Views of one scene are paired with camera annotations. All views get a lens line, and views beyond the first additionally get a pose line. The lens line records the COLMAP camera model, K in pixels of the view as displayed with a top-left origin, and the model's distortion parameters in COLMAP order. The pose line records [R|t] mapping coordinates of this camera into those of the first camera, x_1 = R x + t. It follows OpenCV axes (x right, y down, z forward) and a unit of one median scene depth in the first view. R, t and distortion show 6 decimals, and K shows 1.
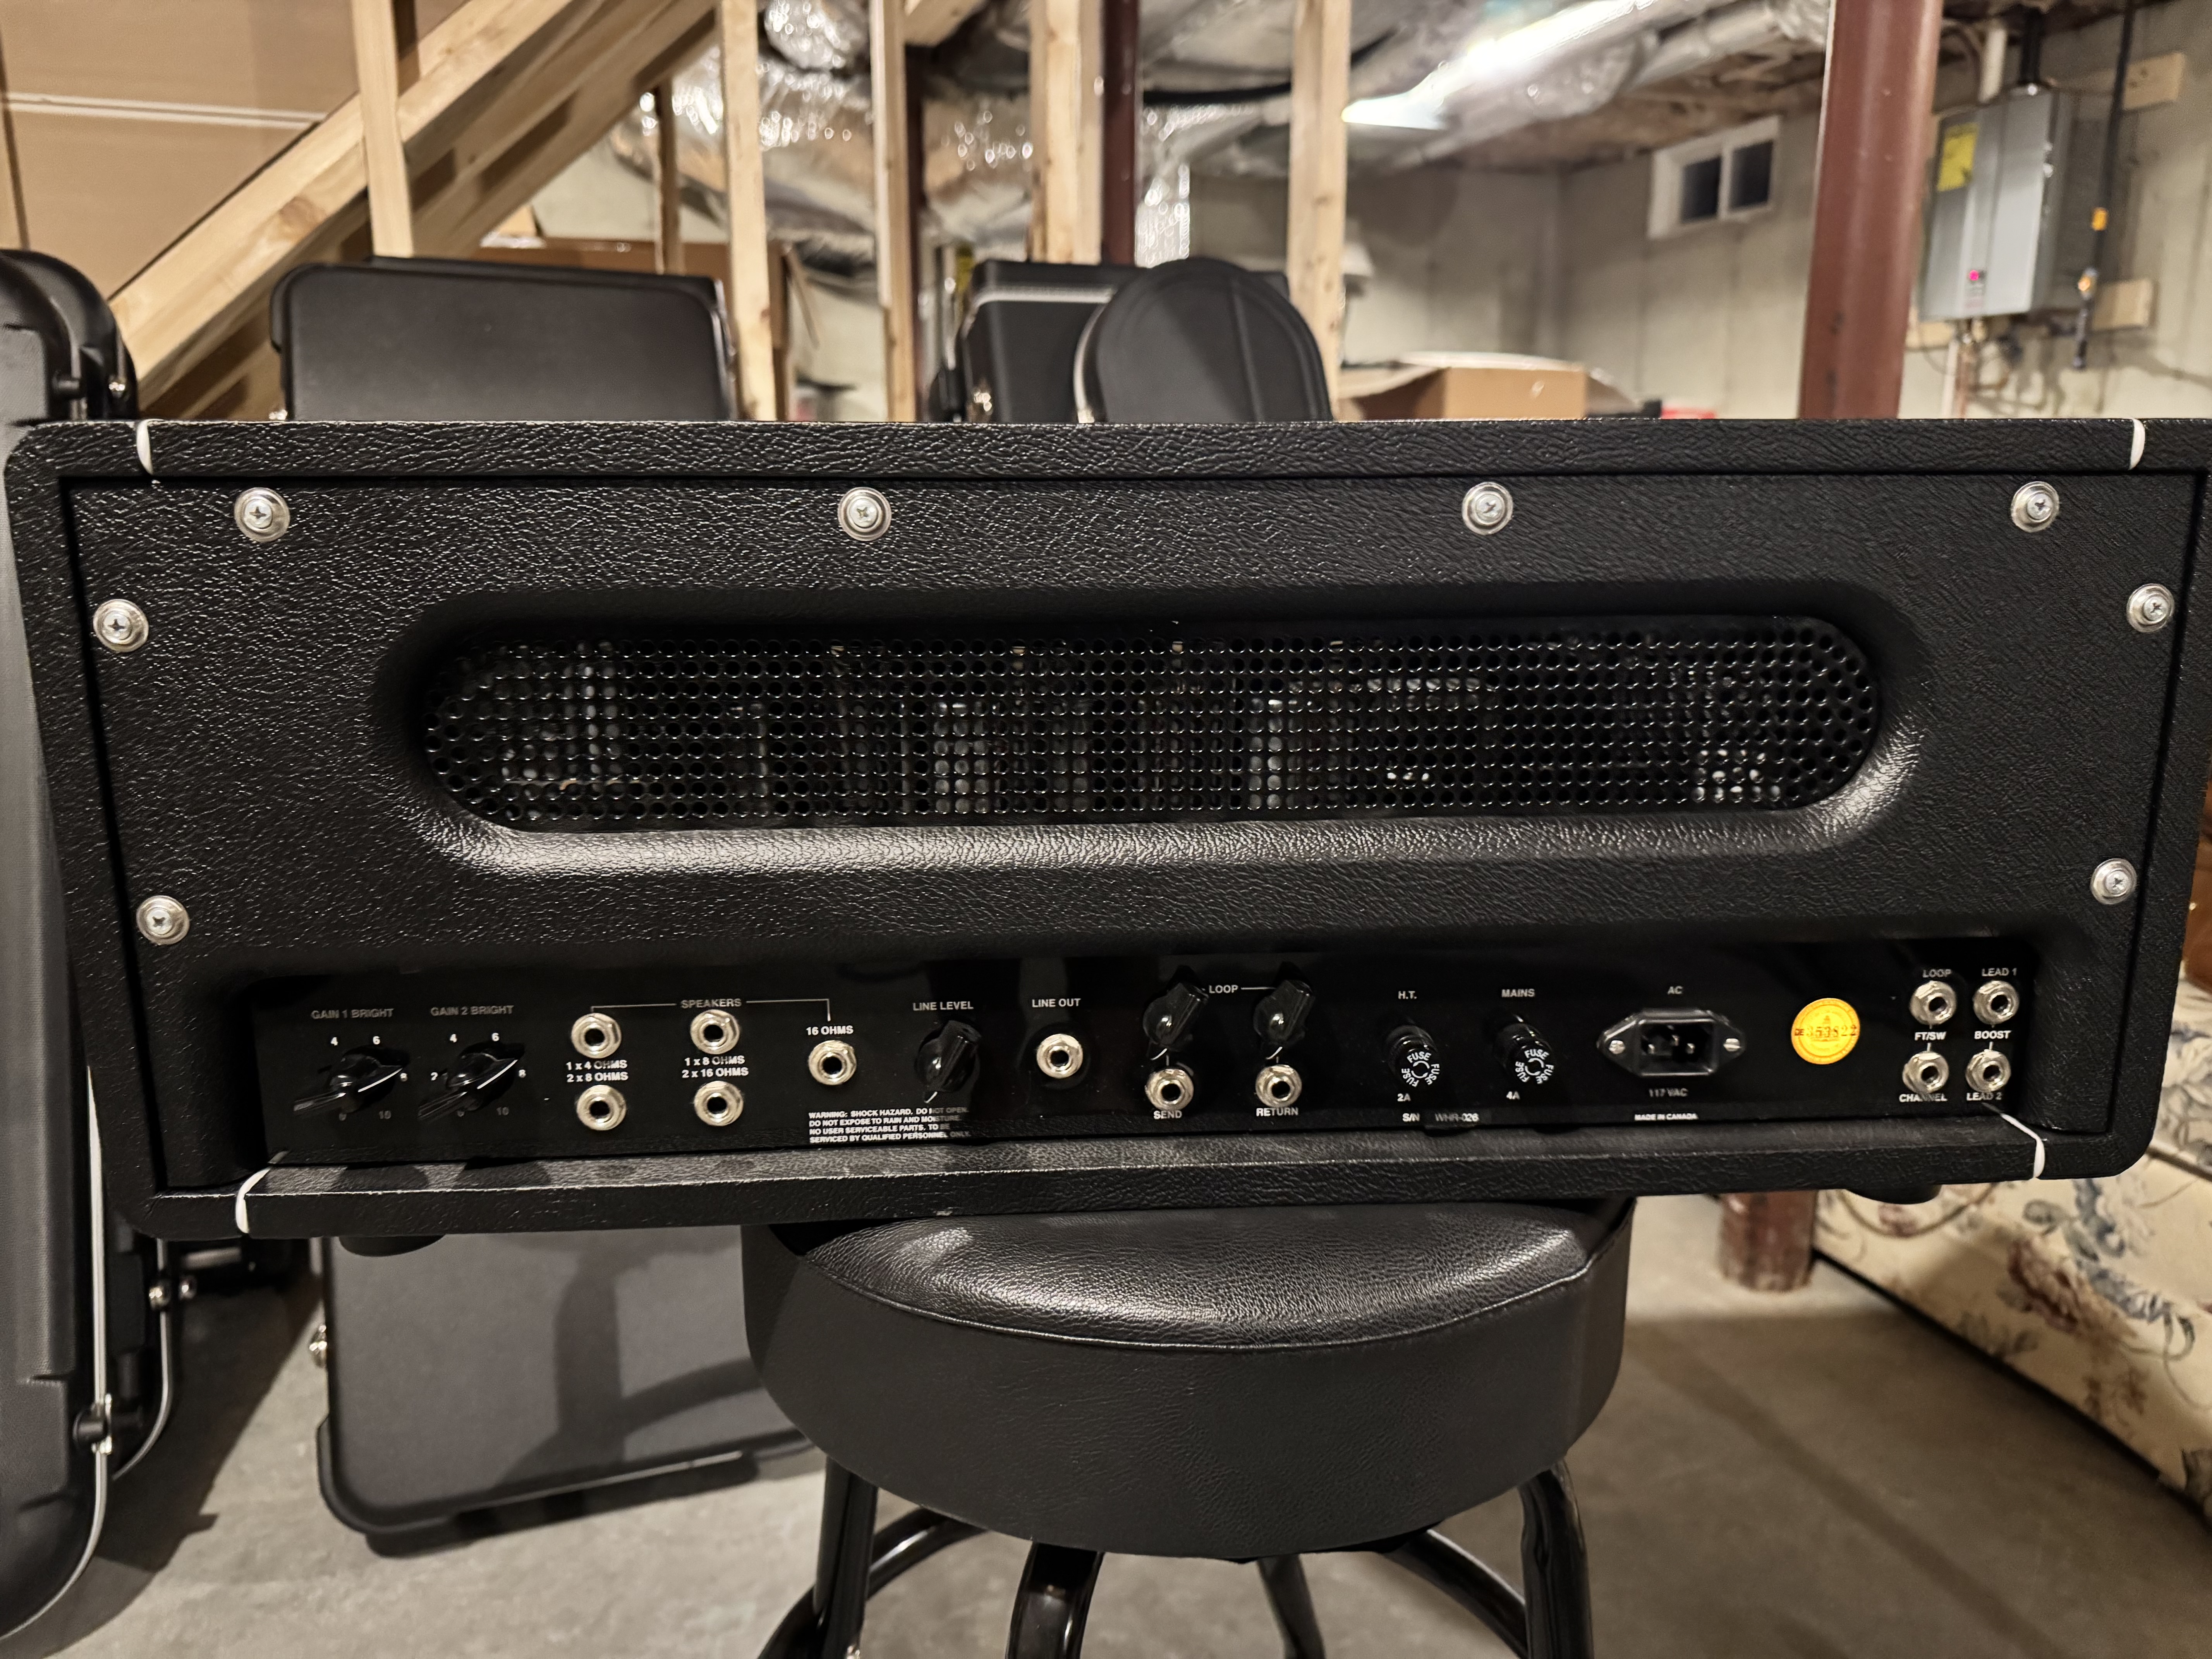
lens RADIAL K [[1531.1, 0, 1101.1], [0, 1531.1, 840.5], [0, 0, 1]] dist [0.003209, -0.006773]
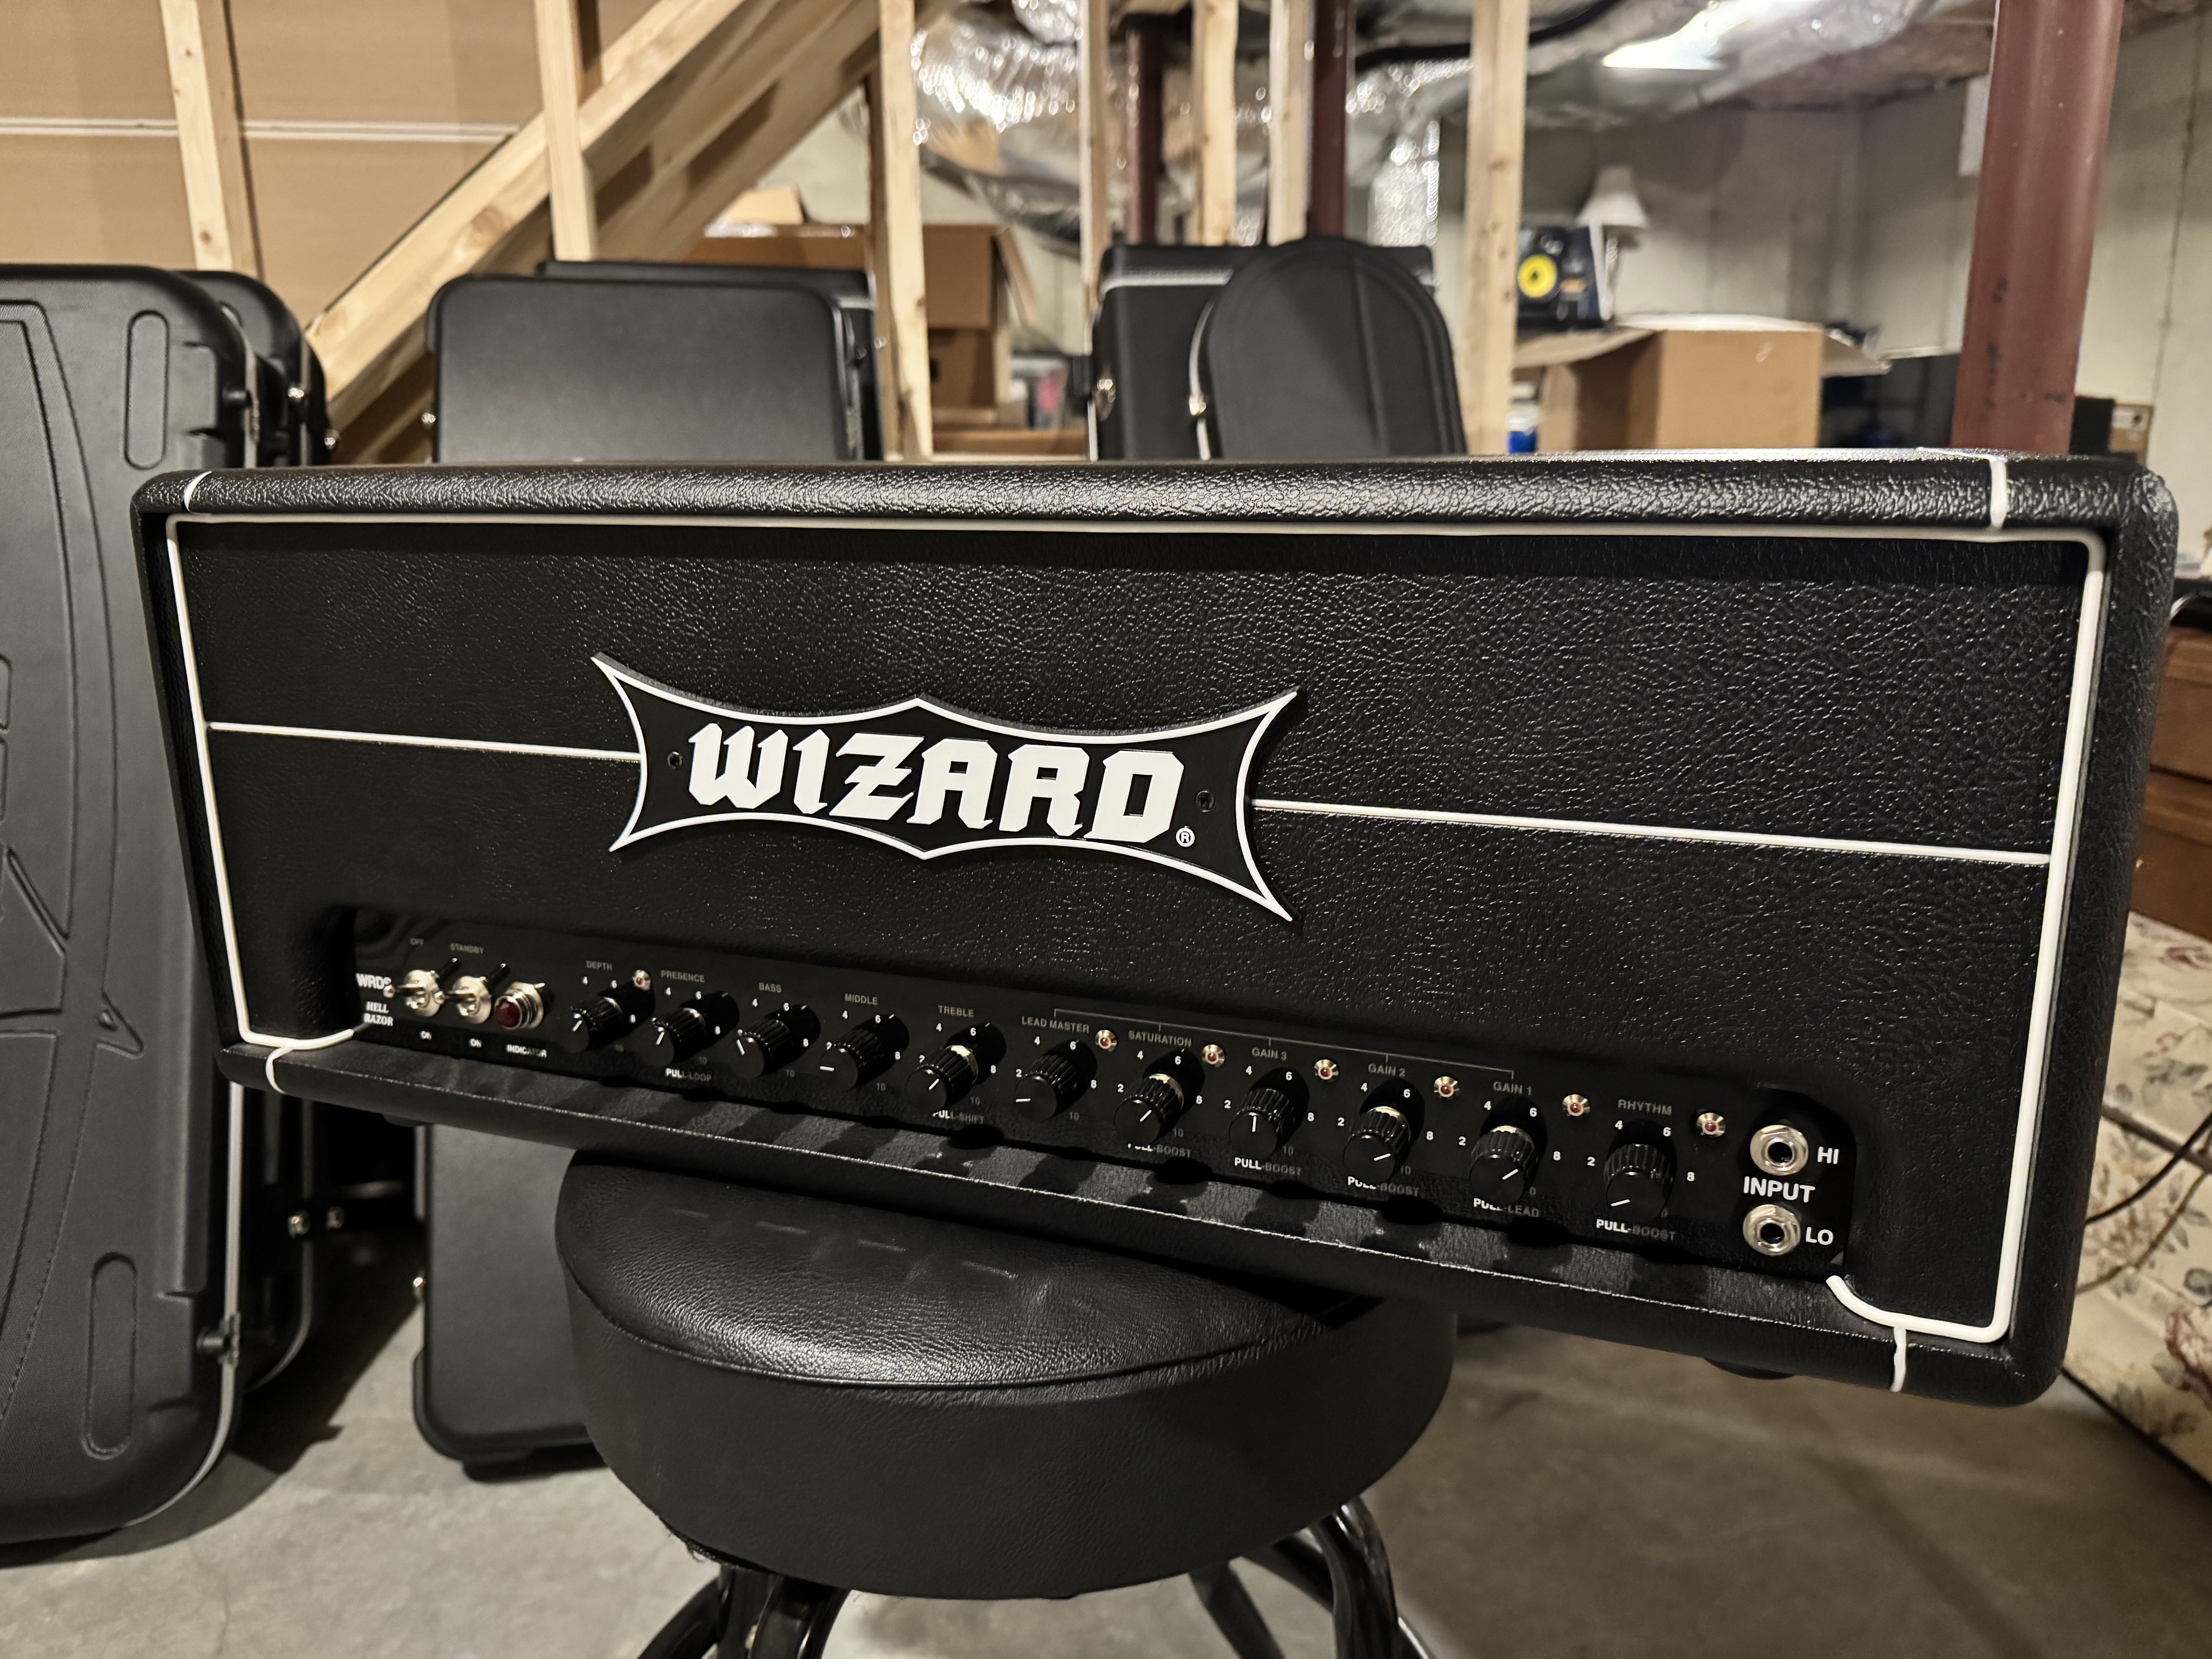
lens RADIAL K [[1537.7, 0, 1106.0], [0, 1537.7, 829.5], [0, 0, 1]] dist [-0.004416, -0.000322]
pose [[0.985621, 0.029900, -0.166307, 0.121559], [-0.027439, 0.999478, 0.017078, -0.019682], [0.166731, -0.012270, 0.985926, 0.010764]]
